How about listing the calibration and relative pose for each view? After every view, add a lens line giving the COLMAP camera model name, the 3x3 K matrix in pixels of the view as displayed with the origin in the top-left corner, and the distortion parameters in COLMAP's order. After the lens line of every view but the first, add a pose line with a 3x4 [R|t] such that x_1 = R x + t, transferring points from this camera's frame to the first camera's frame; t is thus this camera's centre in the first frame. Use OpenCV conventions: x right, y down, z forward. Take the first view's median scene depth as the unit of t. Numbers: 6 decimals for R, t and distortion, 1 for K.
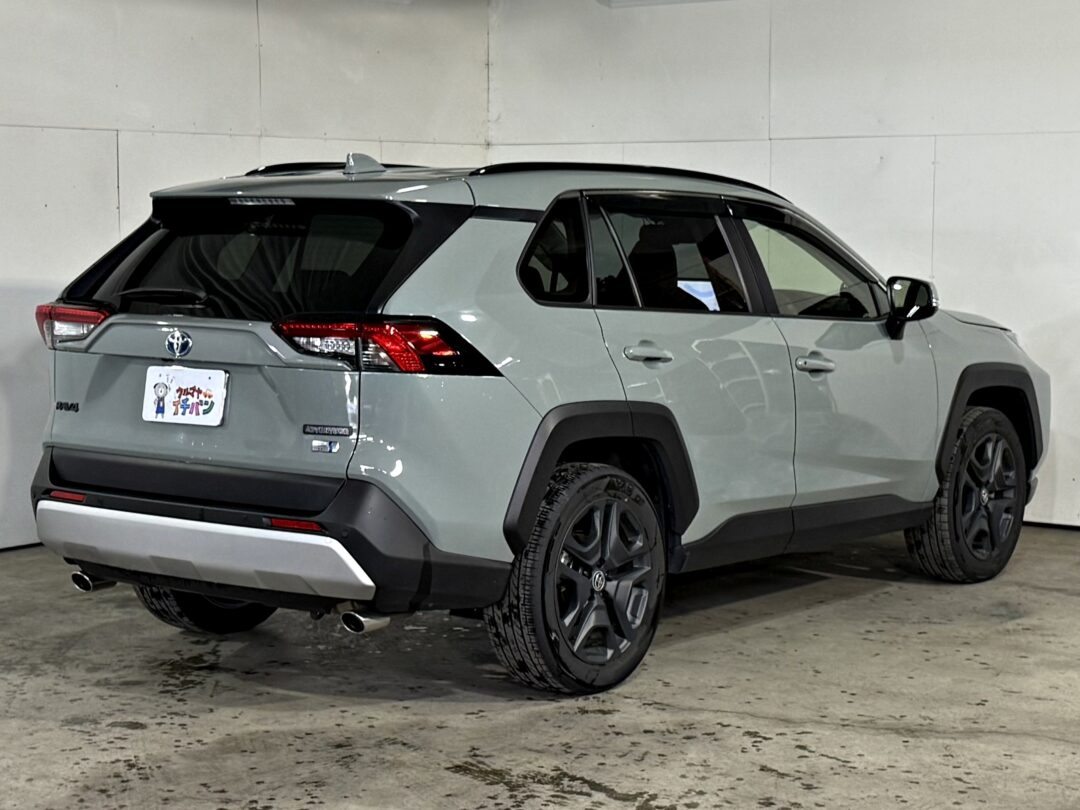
lens RADIAL K [[2067.8, 0, 540.0], [0, 2067.8, 405.0], [0, 0, 1]] dist [0.359845, 0.161110]
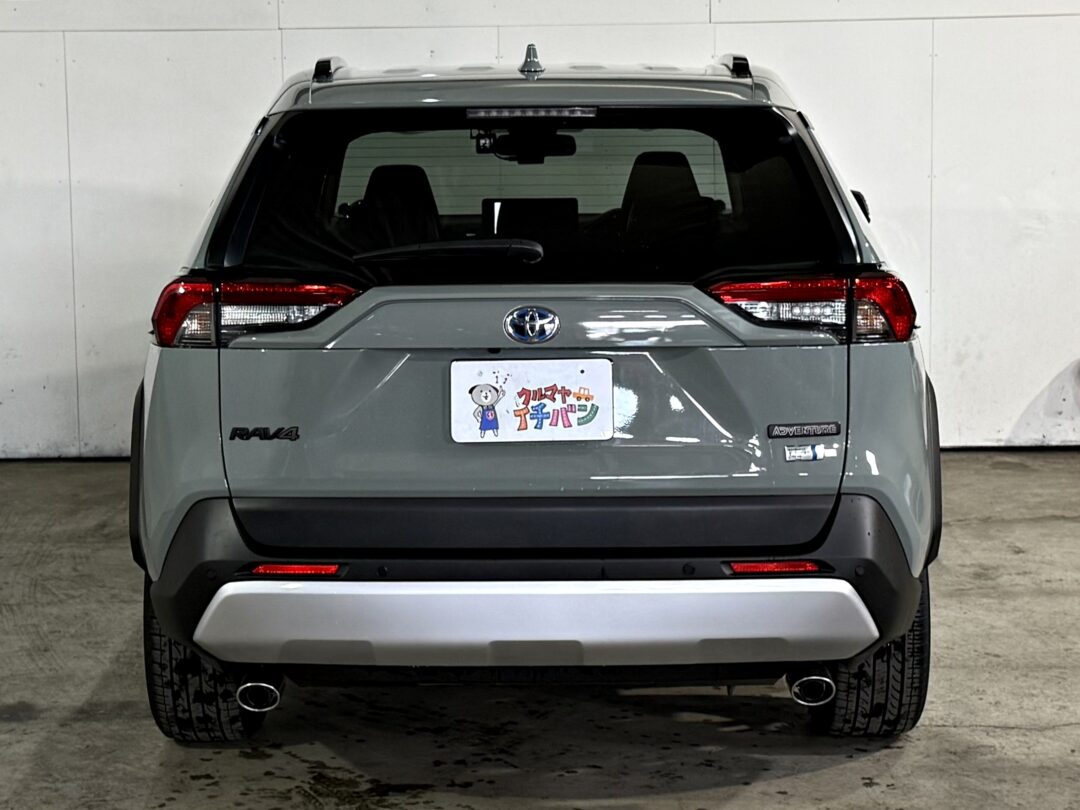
lens RADIAL K [[2067.8, 0, 540.0], [0, 2067.8, 405.0], [0, 0, 1]] dist [0.359845, 0.161110]
pose [[0.796572, -0.091278, 0.597613, -0.572451], [0.067512, 0.995784, 0.062105, -0.044781], [-0.600762, -0.009125, 0.799376, 0.459188]]
